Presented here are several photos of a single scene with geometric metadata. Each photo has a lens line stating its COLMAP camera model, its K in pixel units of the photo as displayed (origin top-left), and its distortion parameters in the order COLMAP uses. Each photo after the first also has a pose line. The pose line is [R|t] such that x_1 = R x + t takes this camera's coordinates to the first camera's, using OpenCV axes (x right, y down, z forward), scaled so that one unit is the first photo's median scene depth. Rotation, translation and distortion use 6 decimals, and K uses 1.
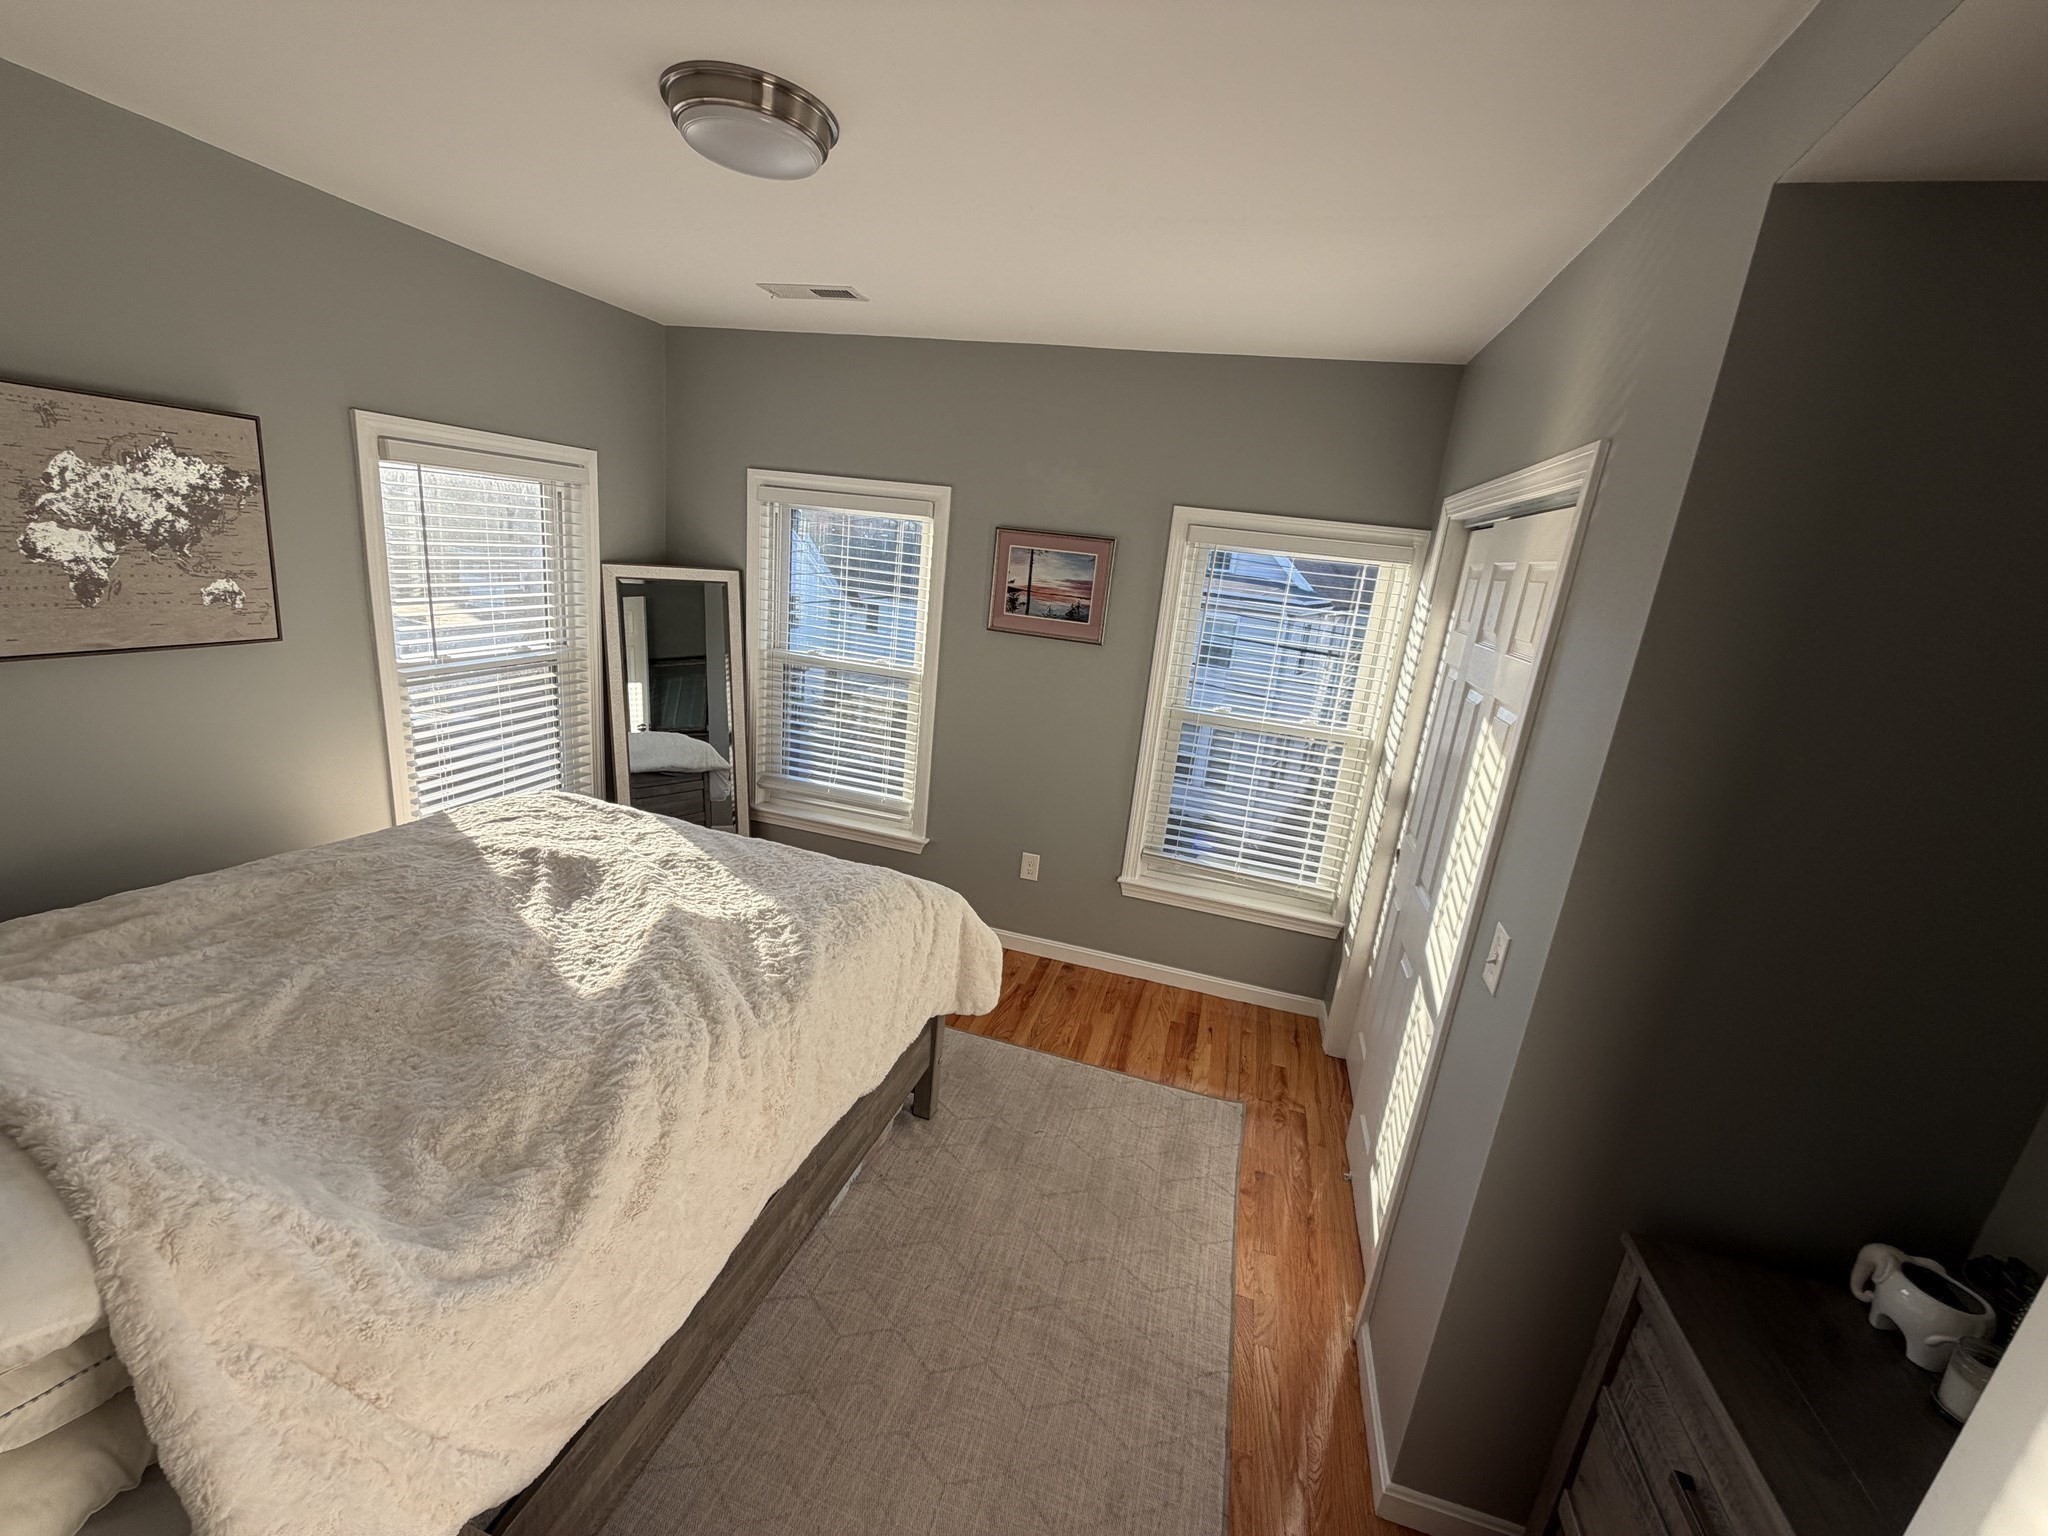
lens RADIAL K [[816.0, 0, 1024.1], [0, 816.0, 765.7], [0, 0, 1]] dist [0.002023, -0.000156]
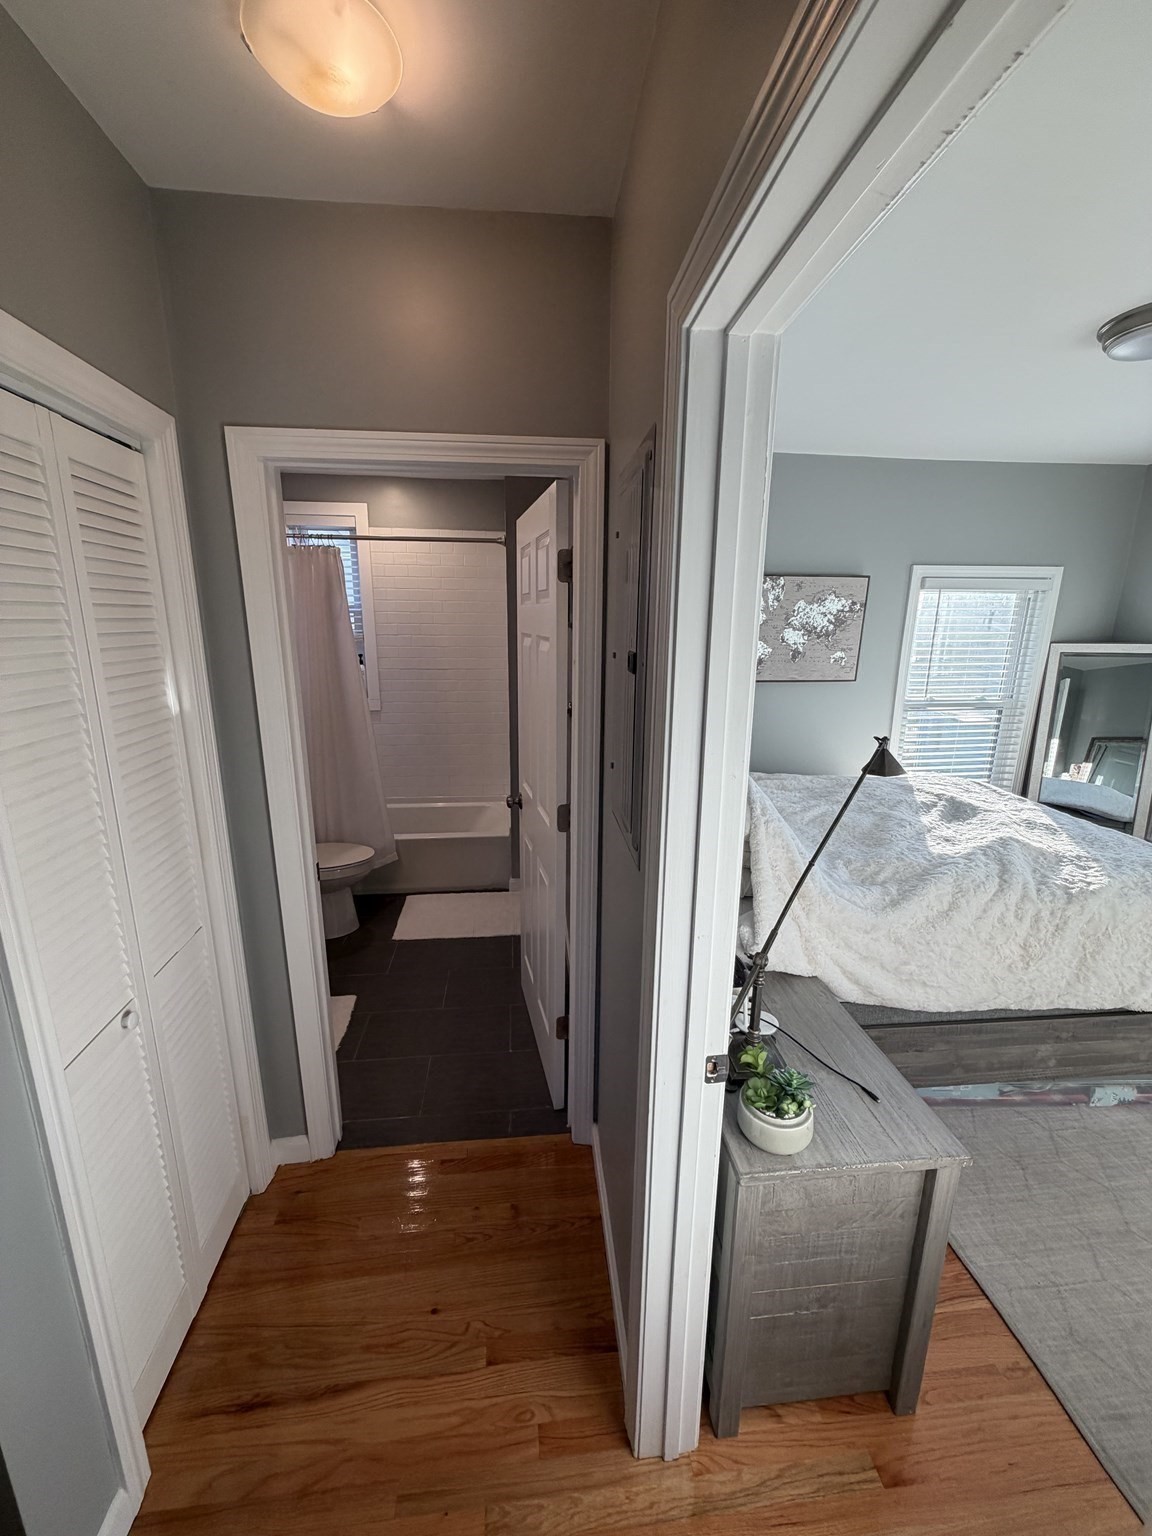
lens RADIAL K [[612.0, 0, 570.4], [0, 612.0, 766.4], [0, 0, 1]] dist [0.002023, -0.000156]
pose [[0.369893, 0.114922, -0.921939, 0.320319], [-0.210335, 0.976914, 0.037386, 0.172373], [0.904952, 0.180088, 0.385526, -0.245738]]
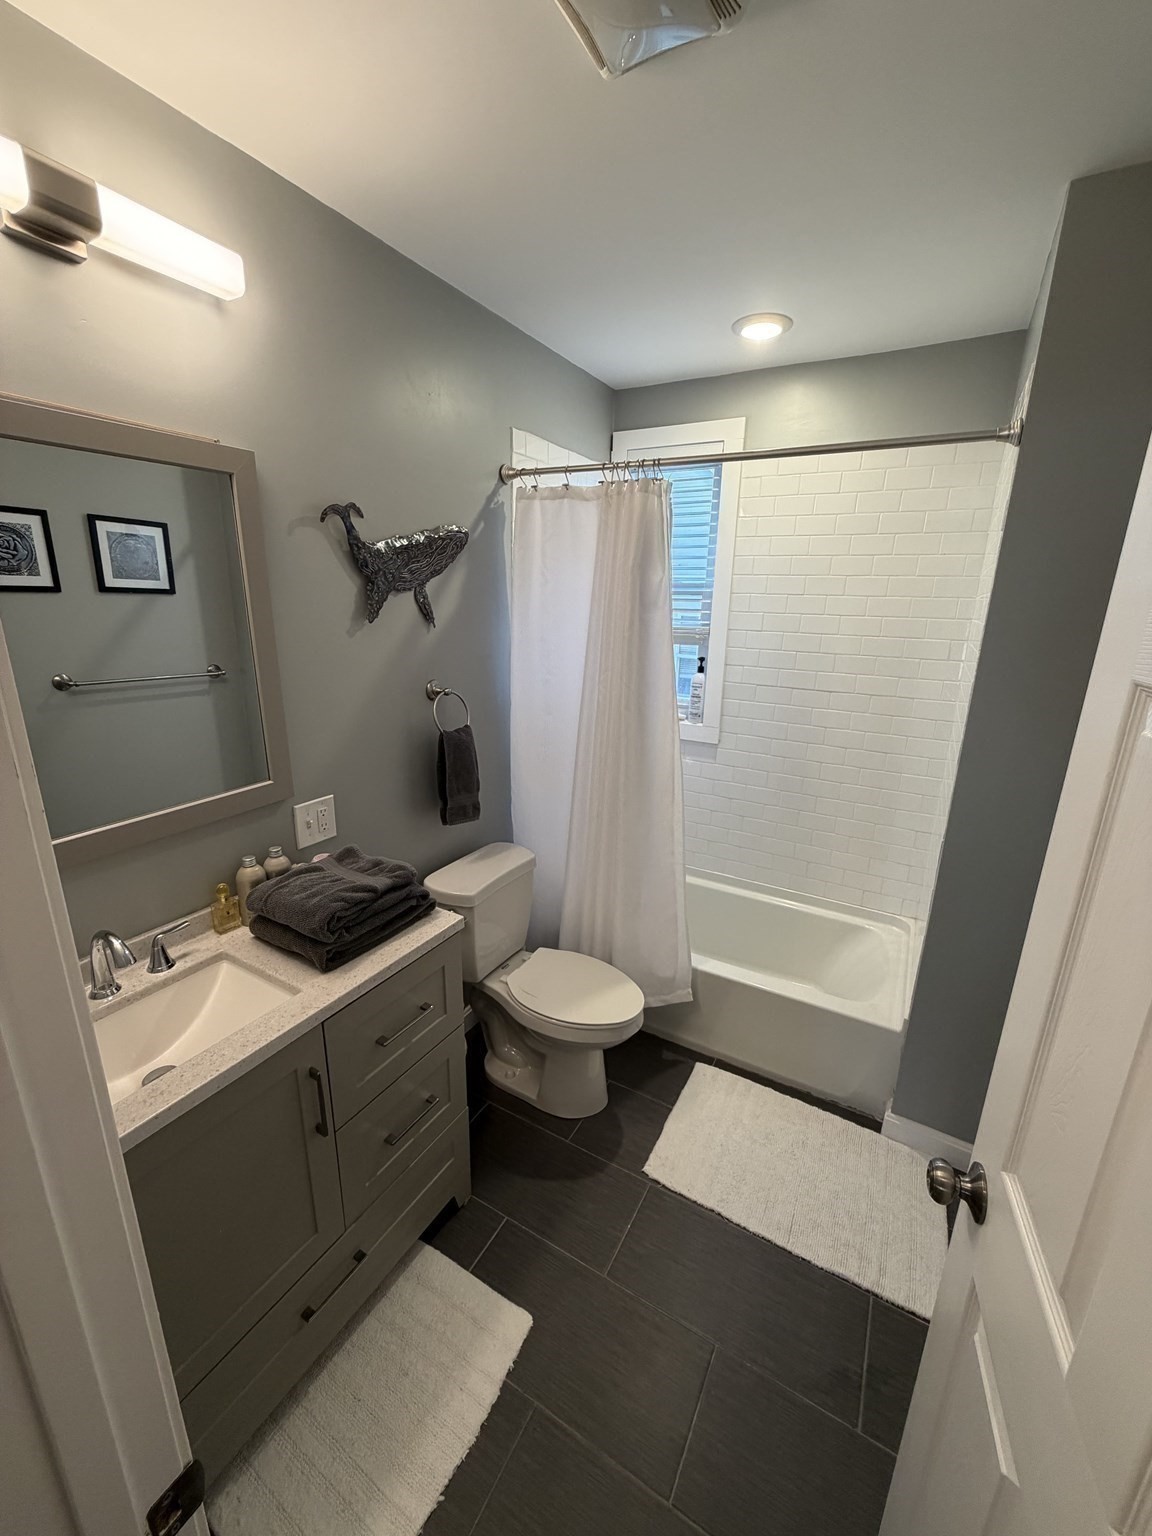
lens RADIAL K [[612.0, 0, 576.4], [0, 612.0, 769.0], [0, 0, 1]] dist [0.002023, -0.000156]
pose [[-0.229393, 0.151010, -0.961548, -0.461608], [-0.301414, 0.928309, 0.217697, 0.052403], [0.925488, 0.339762, -0.167431, -0.110741]]
